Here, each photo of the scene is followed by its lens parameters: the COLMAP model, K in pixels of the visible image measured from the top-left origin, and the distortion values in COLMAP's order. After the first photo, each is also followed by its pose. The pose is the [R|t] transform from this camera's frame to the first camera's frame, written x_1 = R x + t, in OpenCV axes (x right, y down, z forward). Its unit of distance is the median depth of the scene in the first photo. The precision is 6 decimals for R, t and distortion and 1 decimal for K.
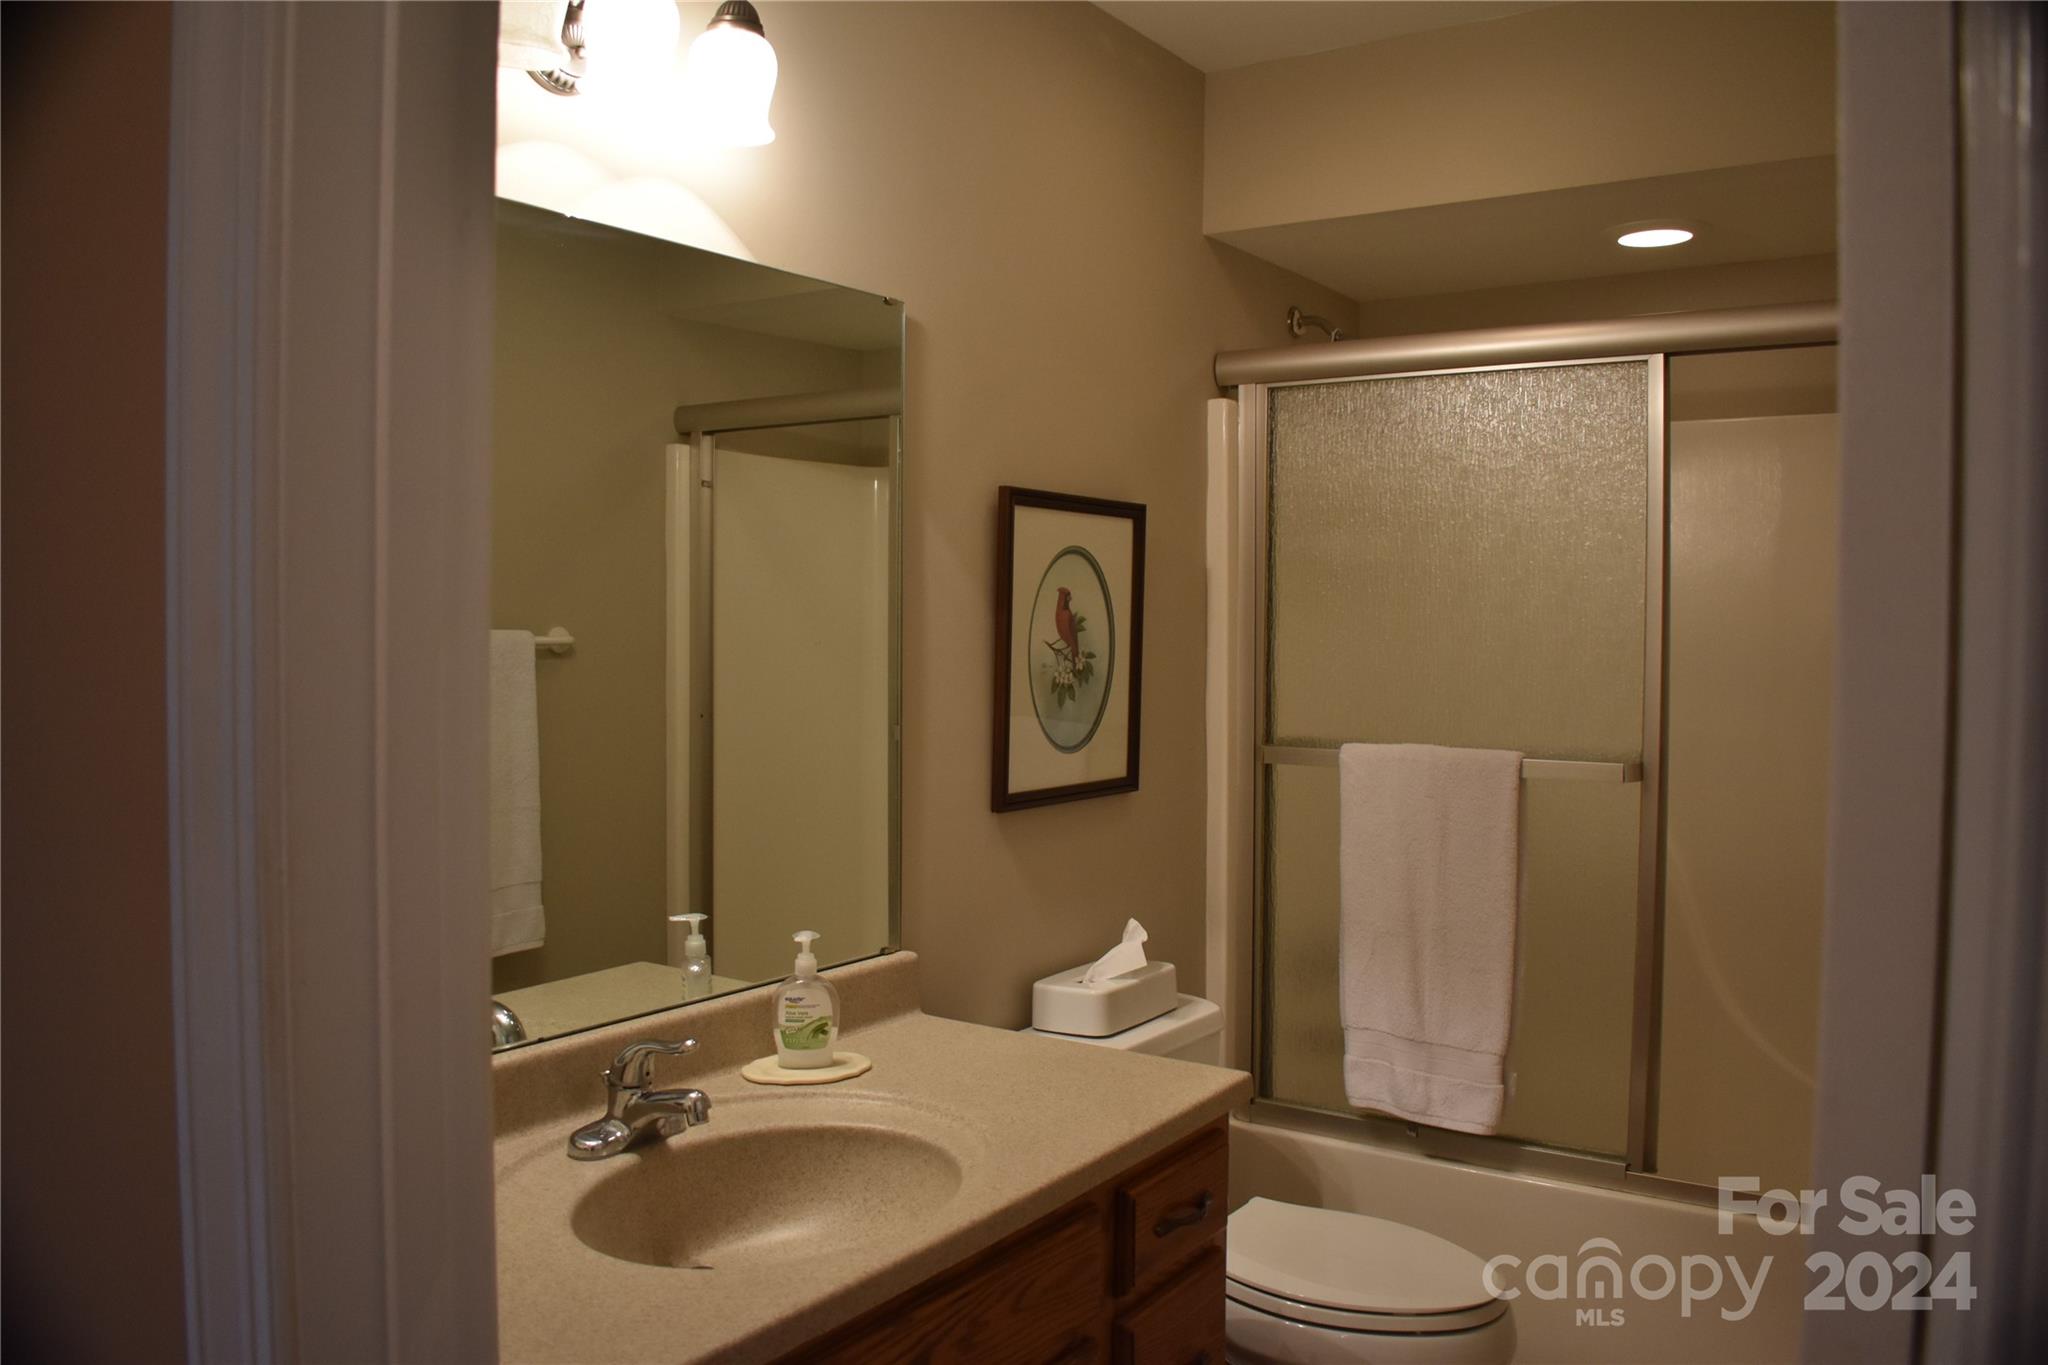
lens RADIAL K [[1596.9, 0, 1021.2], [0, 1596.9, 677.0], [0, 0, 1]] dist [-0.094838, 0.011024]
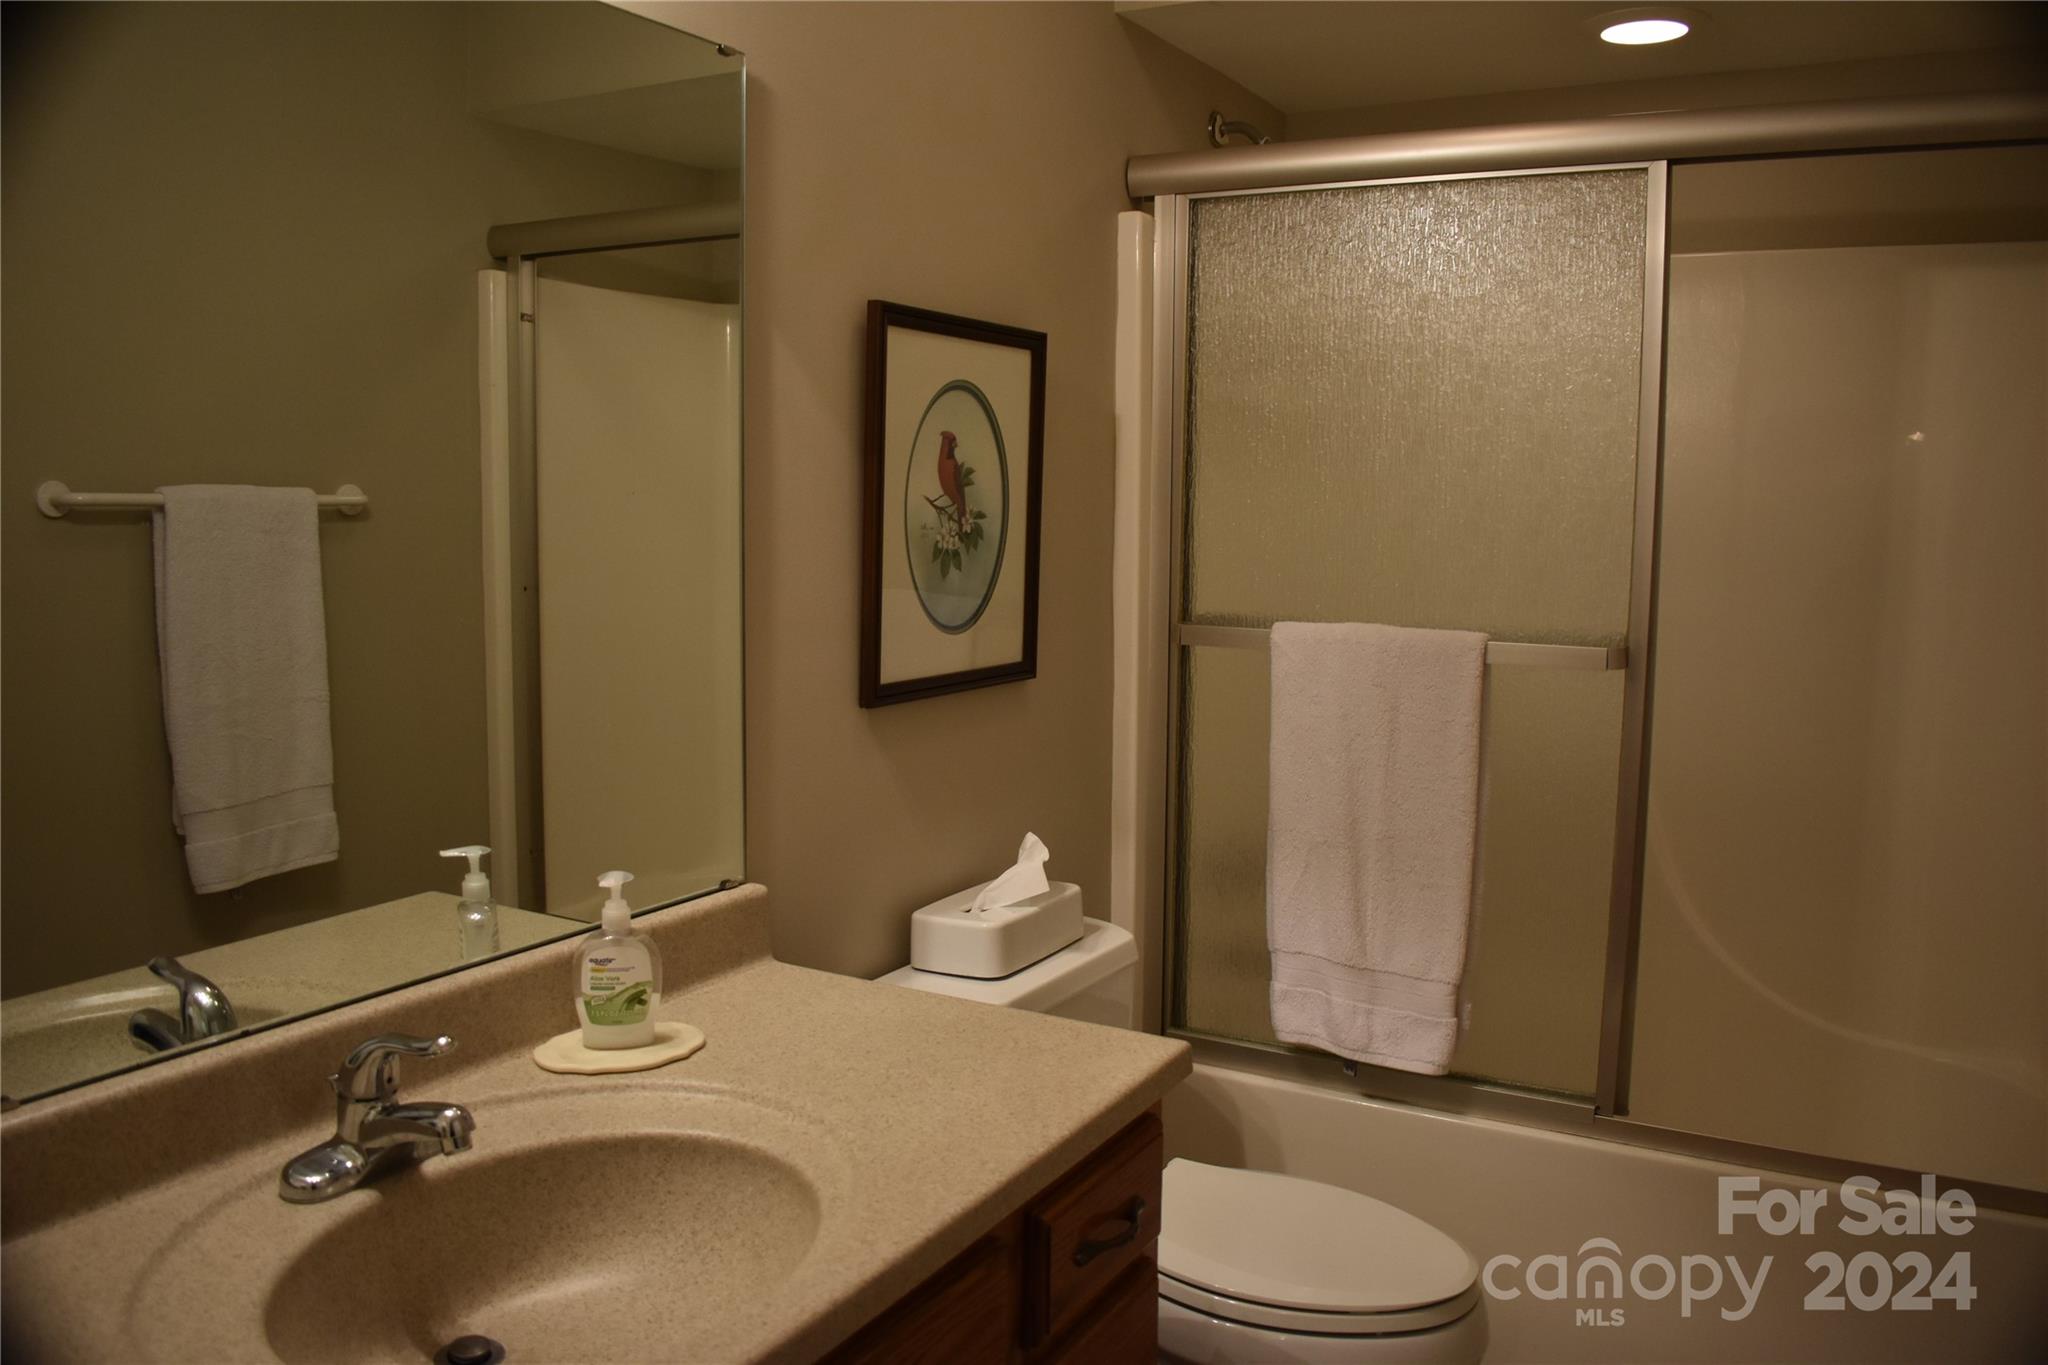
lens RADIAL K [[1596.9, 0, 1033.2], [0, 1596.9, 679.4], [0, 0, 1]] dist [-0.094838, 0.011024]
pose [[0.996180, -0.003093, 0.087267, -0.001257], [-0.004039, 0.996671, 0.081429, 0.003724], [-0.087228, -0.081471, 0.992851, 0.172210]]
